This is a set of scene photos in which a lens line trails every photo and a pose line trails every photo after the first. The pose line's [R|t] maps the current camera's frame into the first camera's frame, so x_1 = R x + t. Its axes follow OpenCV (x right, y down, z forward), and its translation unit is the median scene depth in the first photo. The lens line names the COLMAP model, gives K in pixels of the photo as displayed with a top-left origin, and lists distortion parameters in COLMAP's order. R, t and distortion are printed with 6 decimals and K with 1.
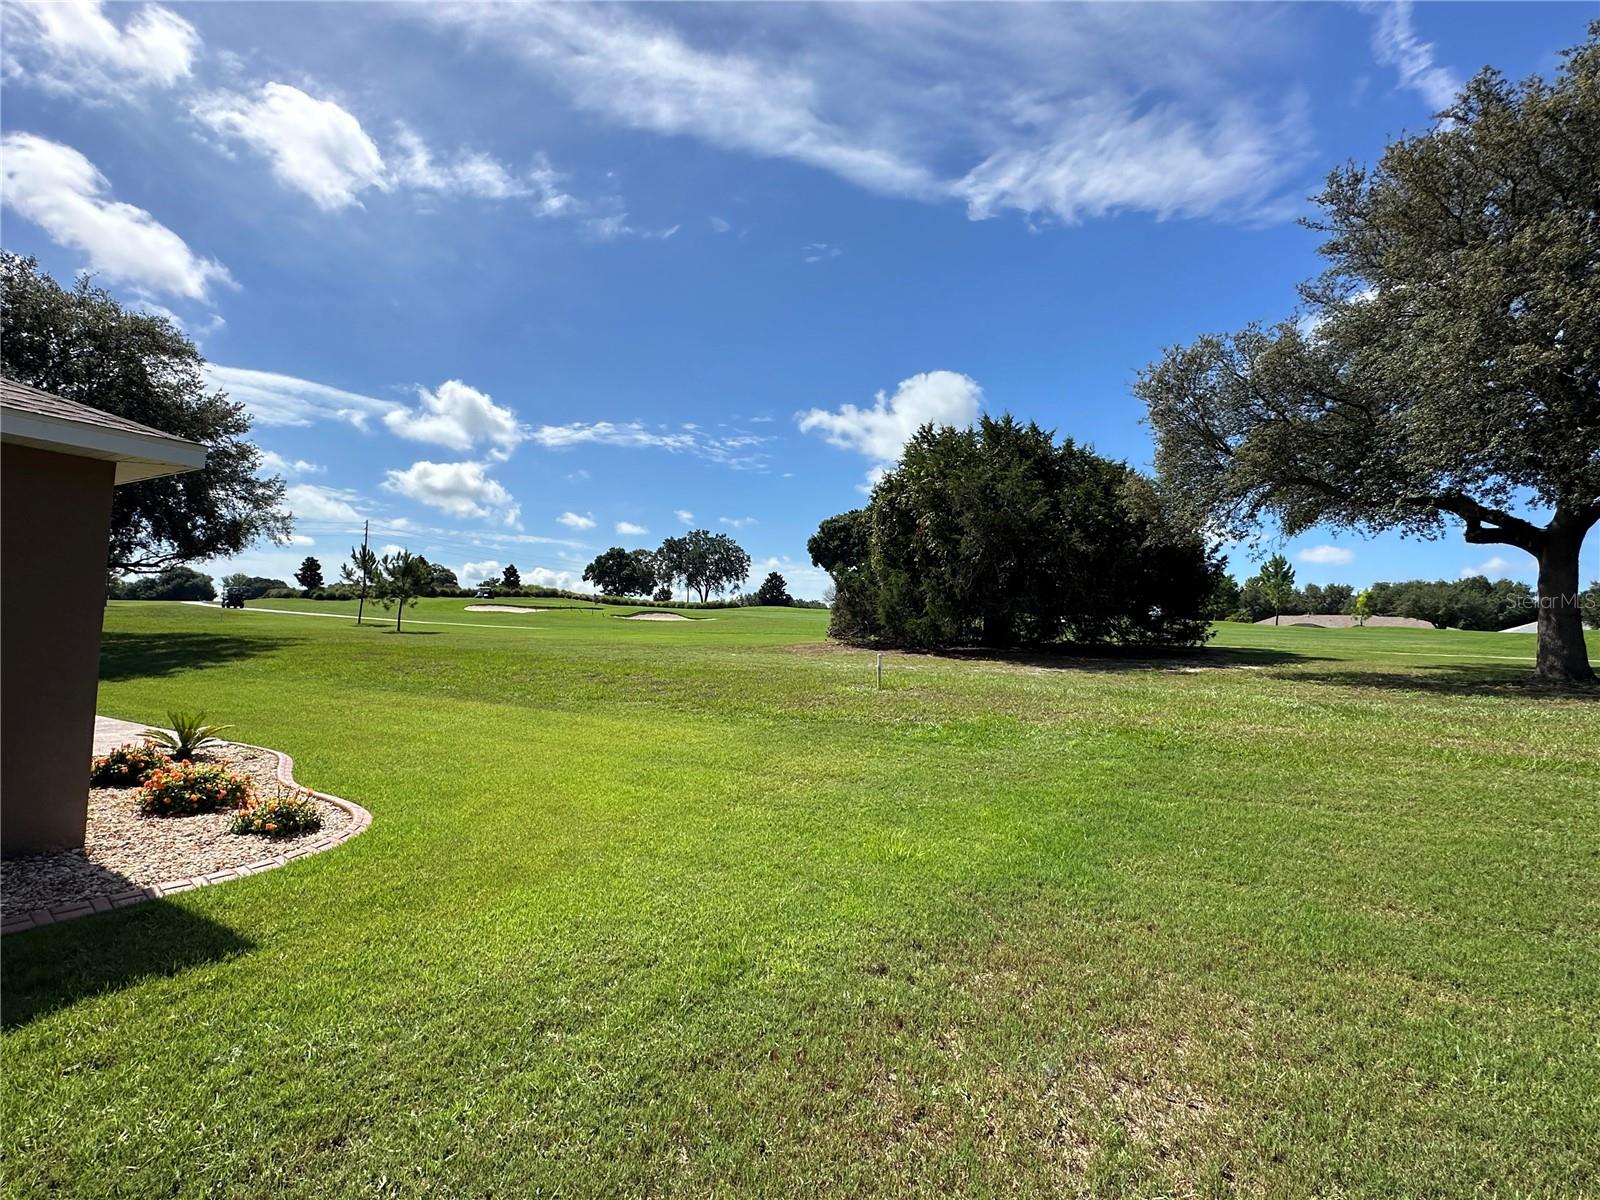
lens RADIAL K [[751.5, 0, 795.4], [0, 751.5, 602.8], [0, 0, 1]] dist [-0.001894, -0.000499]
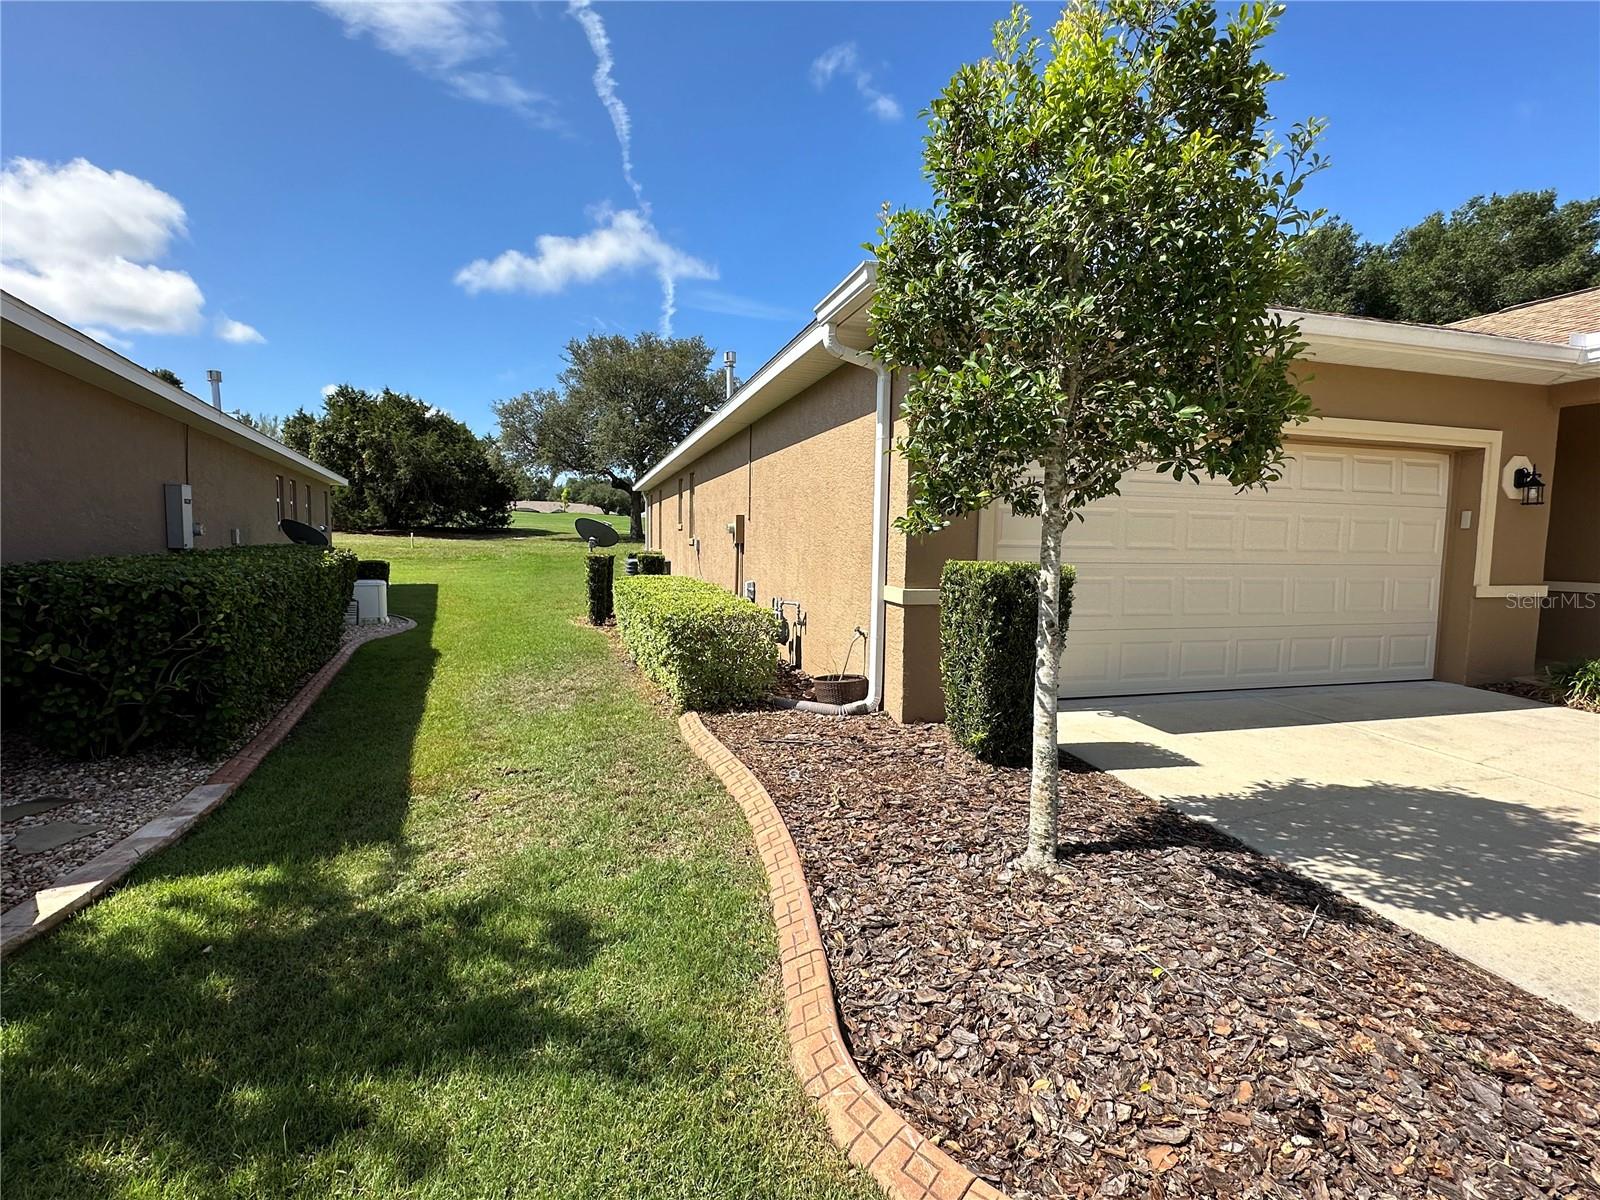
lens RADIAL K [[751.5, 0, 795.4], [0, 751.5, 602.8], [0, 0, 1]] dist [-0.001894, -0.000499]
pose [[0.578496, -0.093304, 0.810332, -0.751269], [-0.036998, 0.989412, 0.140337, -0.059704], [-0.814846, -0.111165, 0.568919, -0.884677]]
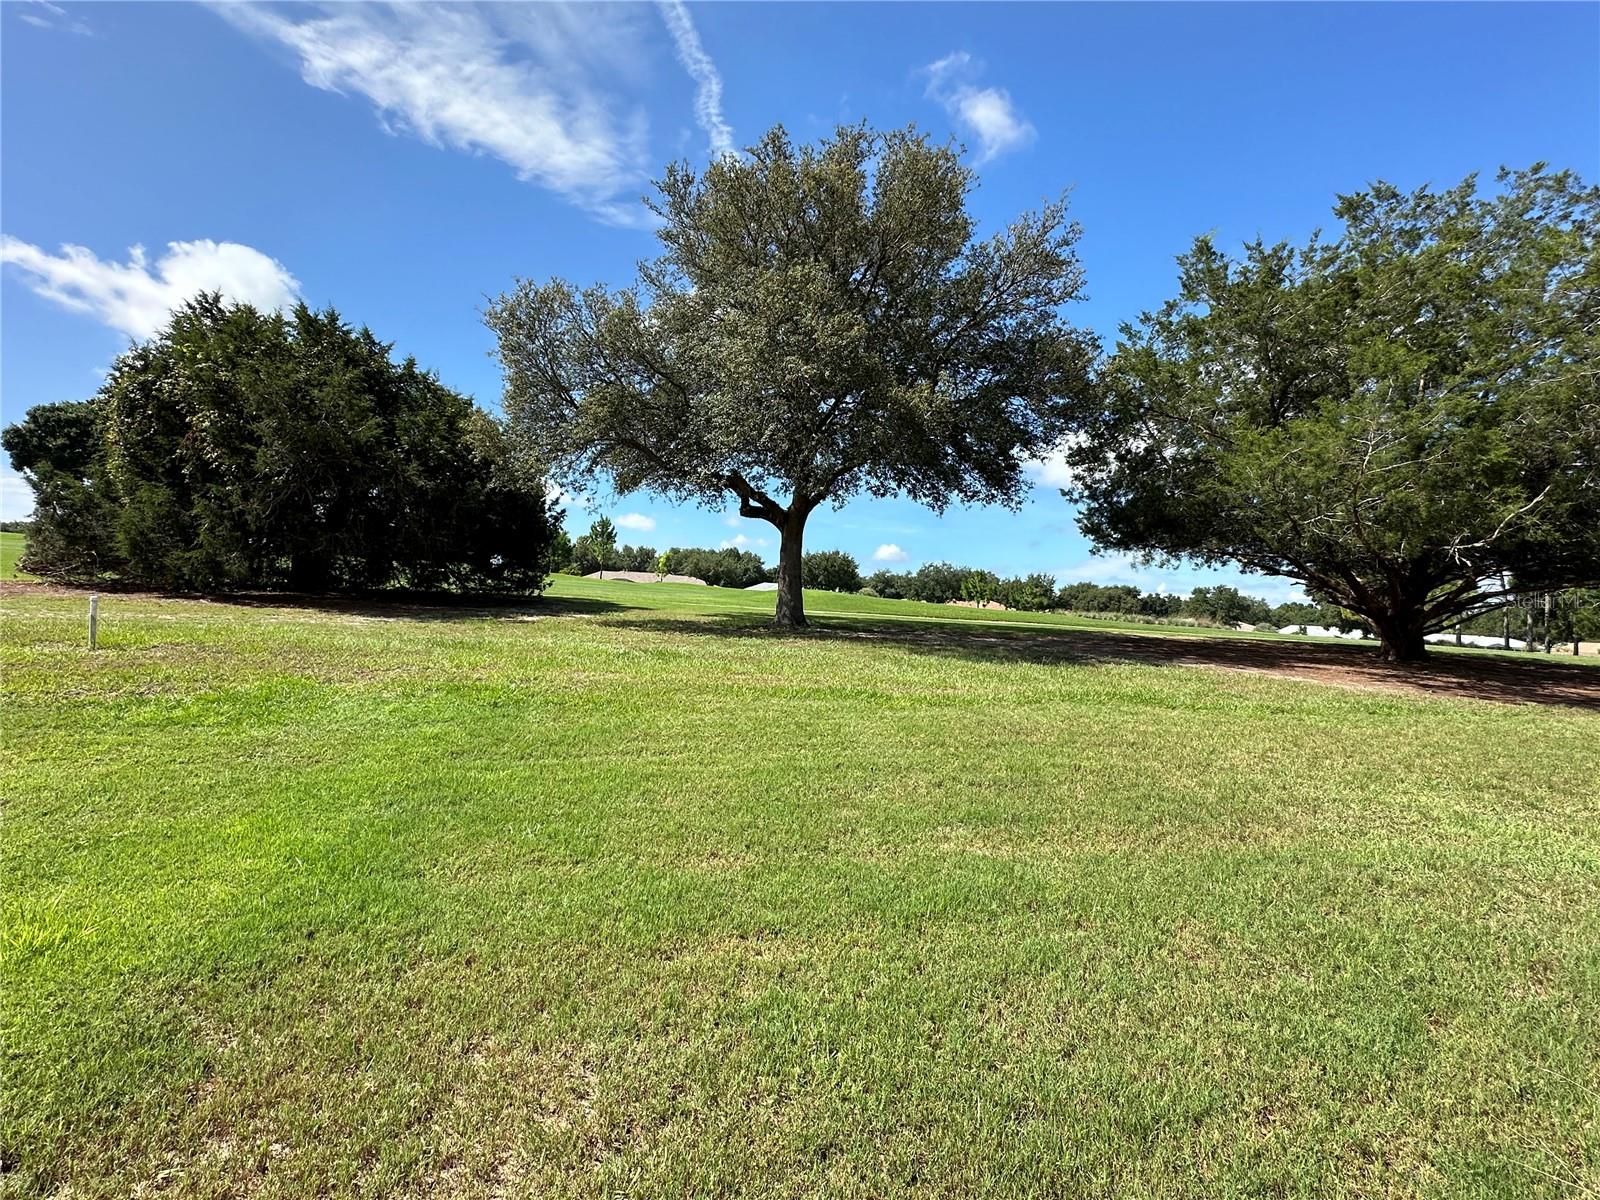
lens RADIAL K [[751.5, 0, 795.4], [0, 751.5, 602.8], [0, 0, 1]] dist [-0.001894, -0.000499]
pose [[0.677569, 0.010068, 0.735390, 0.029886], [-0.059449, 0.997384, 0.041121, 0.006066], [-0.733052, -0.071581, 0.676395, 0.060510]]
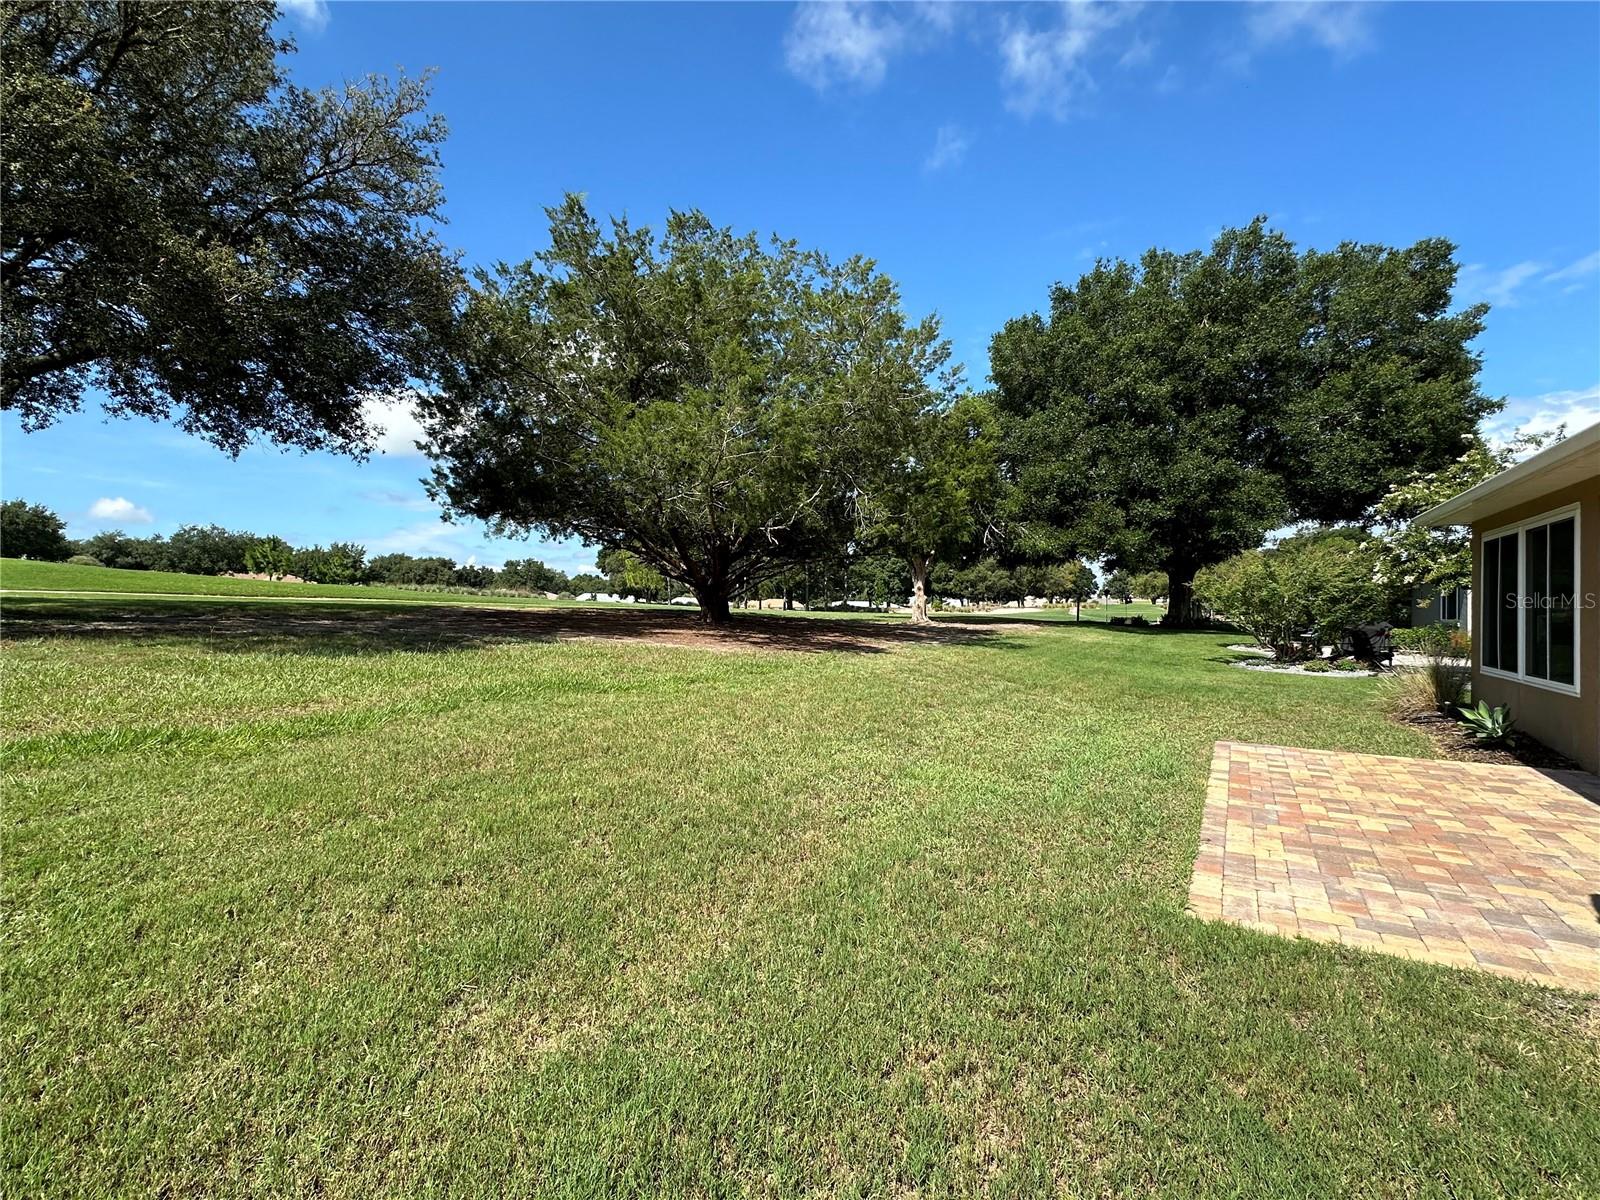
lens RADIAL K [[736.0, 0, 800.0], [0, 736.0, 600.0], [0, 0, 1]] dist [-0.000128, -0.000435]
pose [[-0.124264, -0.025310, 0.991926, 0.112504], [-0.065882, 0.997679, 0.017204, 0.011168], [-0.990060, -0.063213, -0.125644, 0.143936]]
